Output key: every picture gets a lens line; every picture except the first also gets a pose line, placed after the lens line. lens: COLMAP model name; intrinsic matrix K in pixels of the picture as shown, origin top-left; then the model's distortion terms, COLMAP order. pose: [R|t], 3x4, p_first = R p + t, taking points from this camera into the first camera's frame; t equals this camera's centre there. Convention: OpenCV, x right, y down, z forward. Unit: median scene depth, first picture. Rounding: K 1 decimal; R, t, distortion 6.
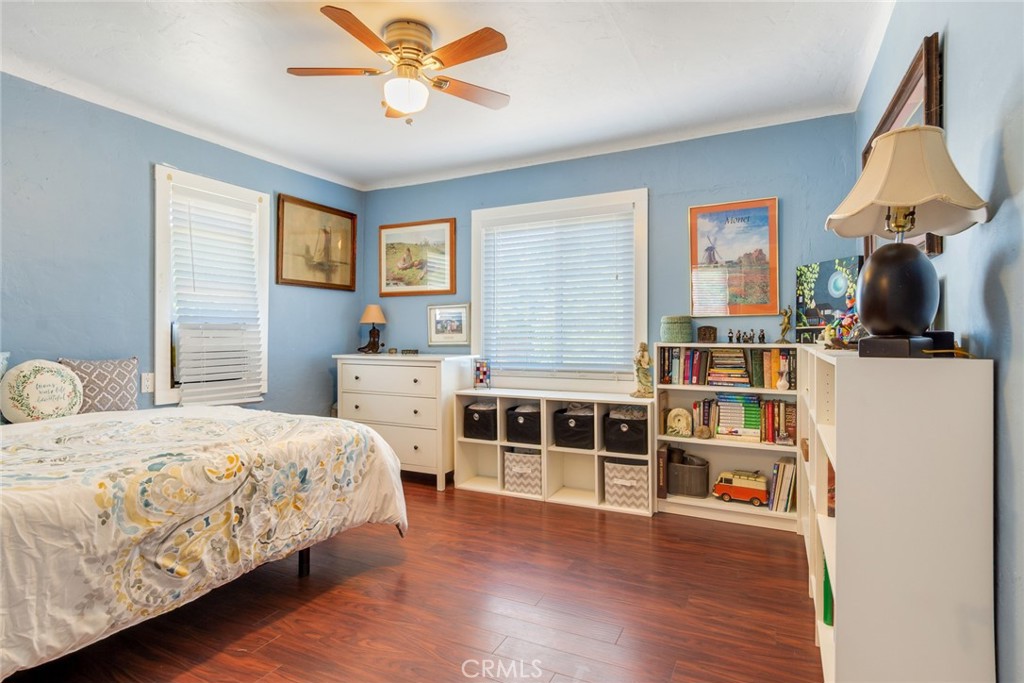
lens RADIAL K [[519.2, 0, 512.7], [0, 519.2, 327.8], [0, 0, 1]] dist [-0.000096, -0.066565]
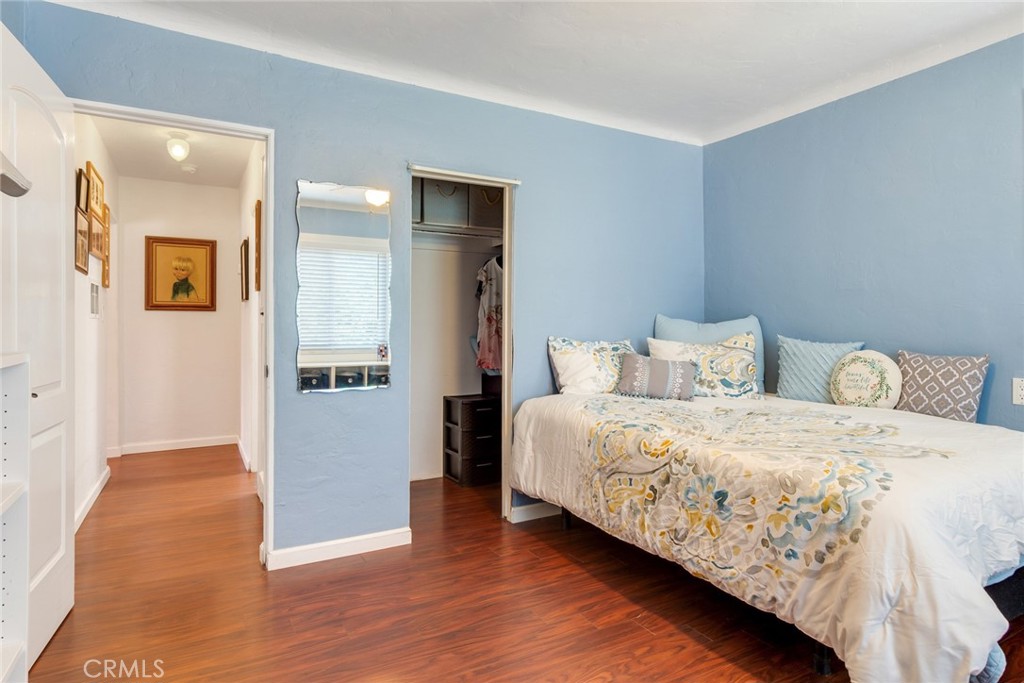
lens RADIAL K [[541.6, 0, 509.0], [0, 541.6, 337.1], [0, 0, 1]] dist [-0.000033, -0.003008]
pose [[-0.567830, 0.020338, -0.822894, 0.514185], [0.005013, 0.999762, 0.021250, 0.012516], [0.823130, 0.007941, -0.567797, 1.286078]]
